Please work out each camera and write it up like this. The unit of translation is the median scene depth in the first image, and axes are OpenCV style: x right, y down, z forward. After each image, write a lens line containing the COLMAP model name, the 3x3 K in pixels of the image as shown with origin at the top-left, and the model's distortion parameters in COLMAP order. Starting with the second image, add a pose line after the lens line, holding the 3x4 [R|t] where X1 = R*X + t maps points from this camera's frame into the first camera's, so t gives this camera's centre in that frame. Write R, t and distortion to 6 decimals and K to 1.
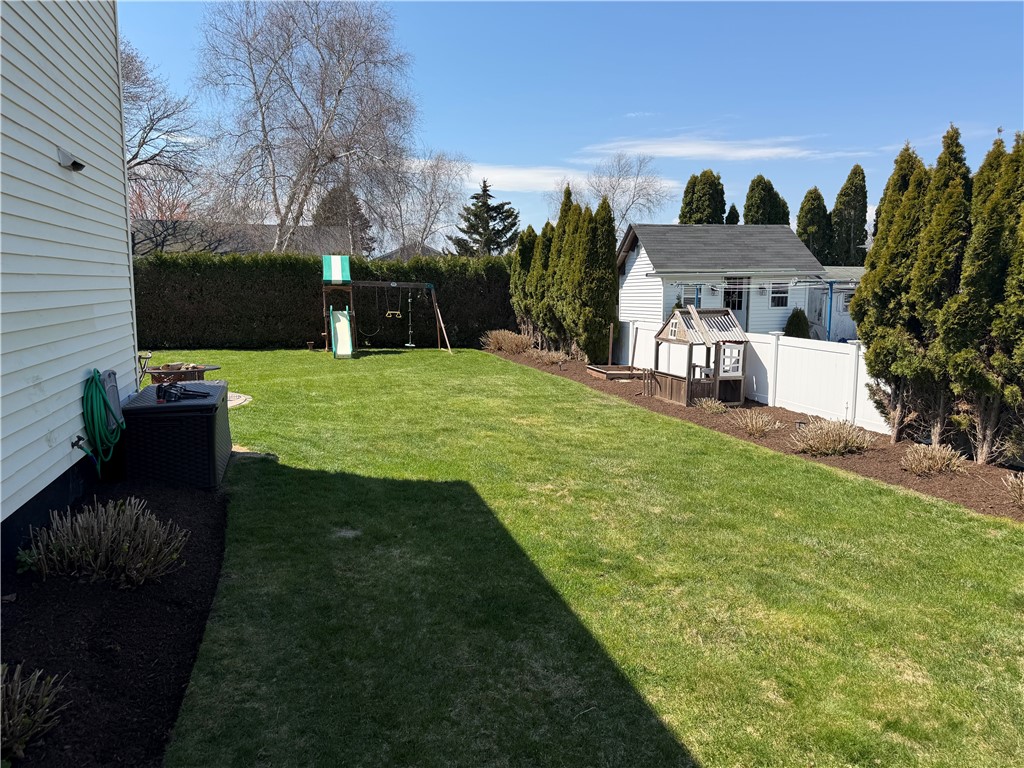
lens RADIAL K [[724.0, 0, 510.4], [0, 724.0, 390.5], [0, 0, 1]] dist [0.055515, -0.068582]
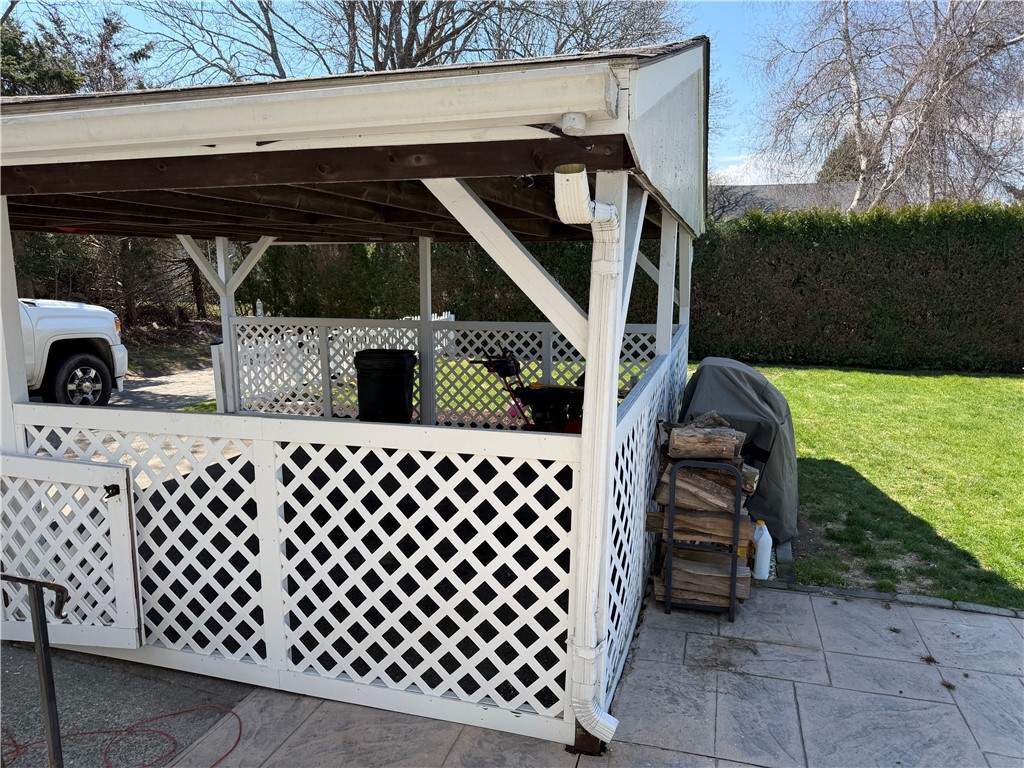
lens RADIAL K [[724.0, 0, 514.4], [0, 724.0, 393.9], [0, 0, 1]] dist [0.055515, -0.068582]
pose [[0.850554, 0.083988, -0.519137, -0.573764], [-0.064422, 0.996370, 0.055648, -0.095912], [0.521926, -0.013888, 0.852877, 0.633020]]
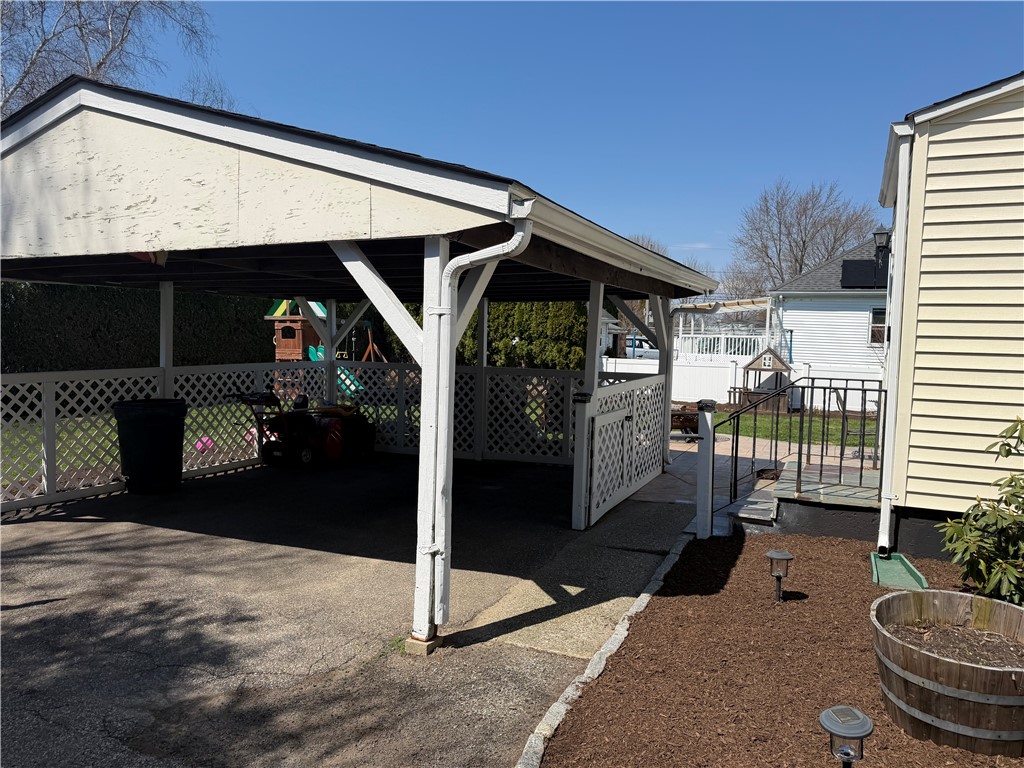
lens RADIAL K [[724.0, 0, 518.9], [0, 724.0, 382.0], [0, 0, 1]] dist [0.055515, -0.068582]
pose [[0.637915, -0.042475, 0.768935, -1.310491], [0.088961, 0.995858, -0.018793, -0.064395], [-0.764952, 0.080394, 0.639051, 0.472023]]
